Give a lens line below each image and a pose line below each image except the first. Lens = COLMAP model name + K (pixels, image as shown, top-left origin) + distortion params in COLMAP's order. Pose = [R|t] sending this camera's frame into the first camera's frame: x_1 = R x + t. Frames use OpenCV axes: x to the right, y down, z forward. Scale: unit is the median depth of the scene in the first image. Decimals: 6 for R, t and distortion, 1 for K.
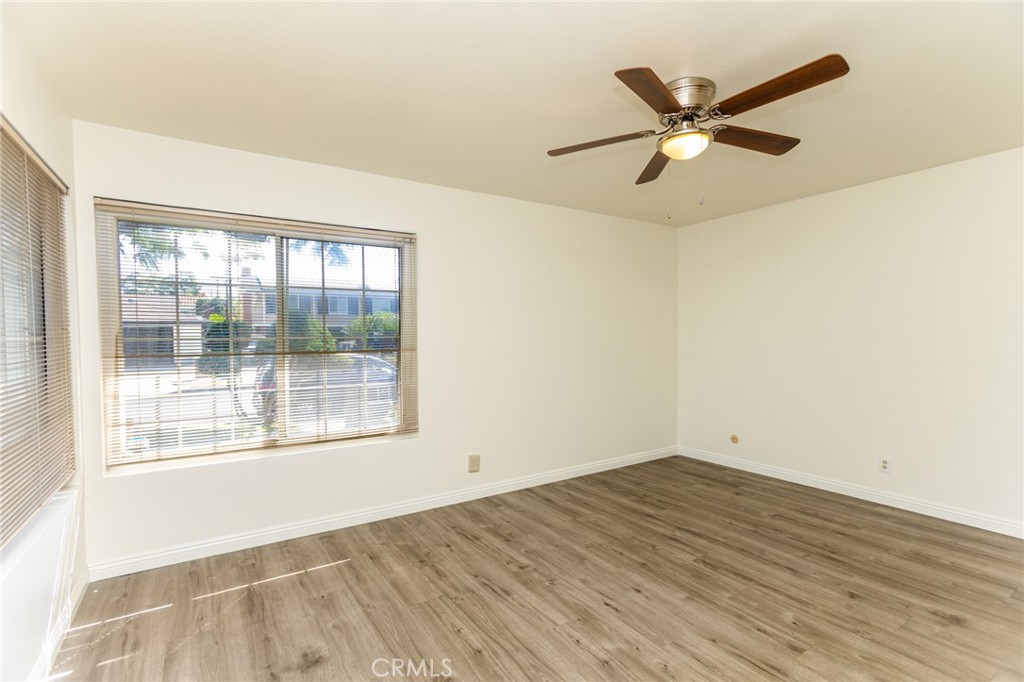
lens RADIAL K [[483.8, 0, 506.8], [0, 483.8, 340.8], [0, 0, 1]] dist [-0.000653, 0.002867]
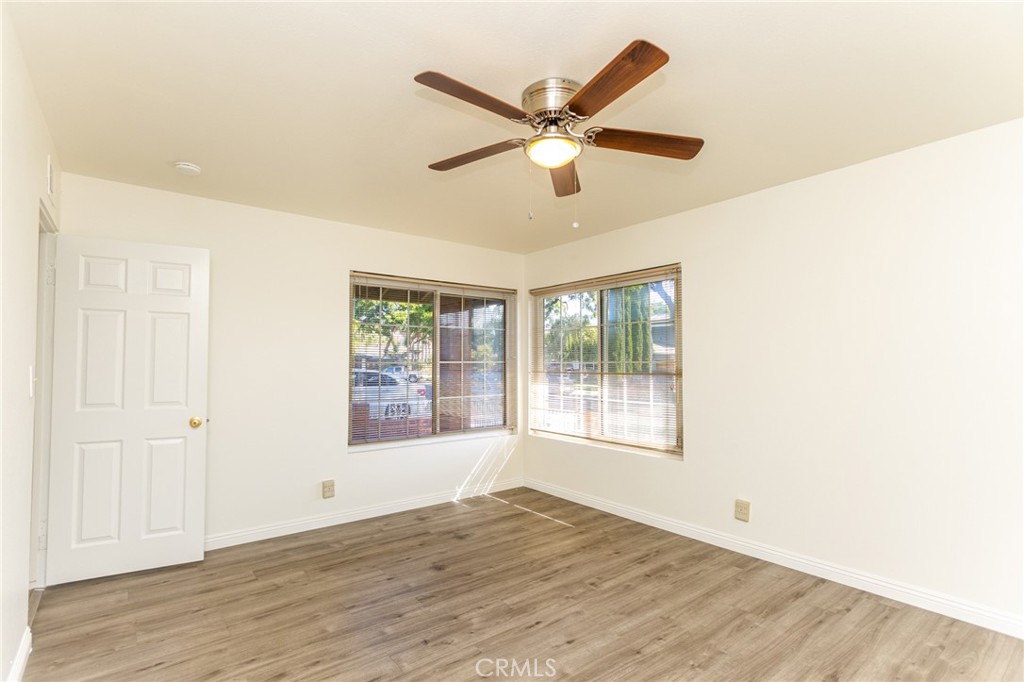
lens RADIAL K [[483.8, 0, 506.4], [0, 483.8, 349.6], [0, 0, 1]] dist [-0.000653, 0.002867]
pose [[0.101280, -0.020042, -0.994656, 0.954328], [-0.012085, 0.999699, -0.021374, -0.010511], [0.994785, 0.014185, 0.101007, 0.632981]]
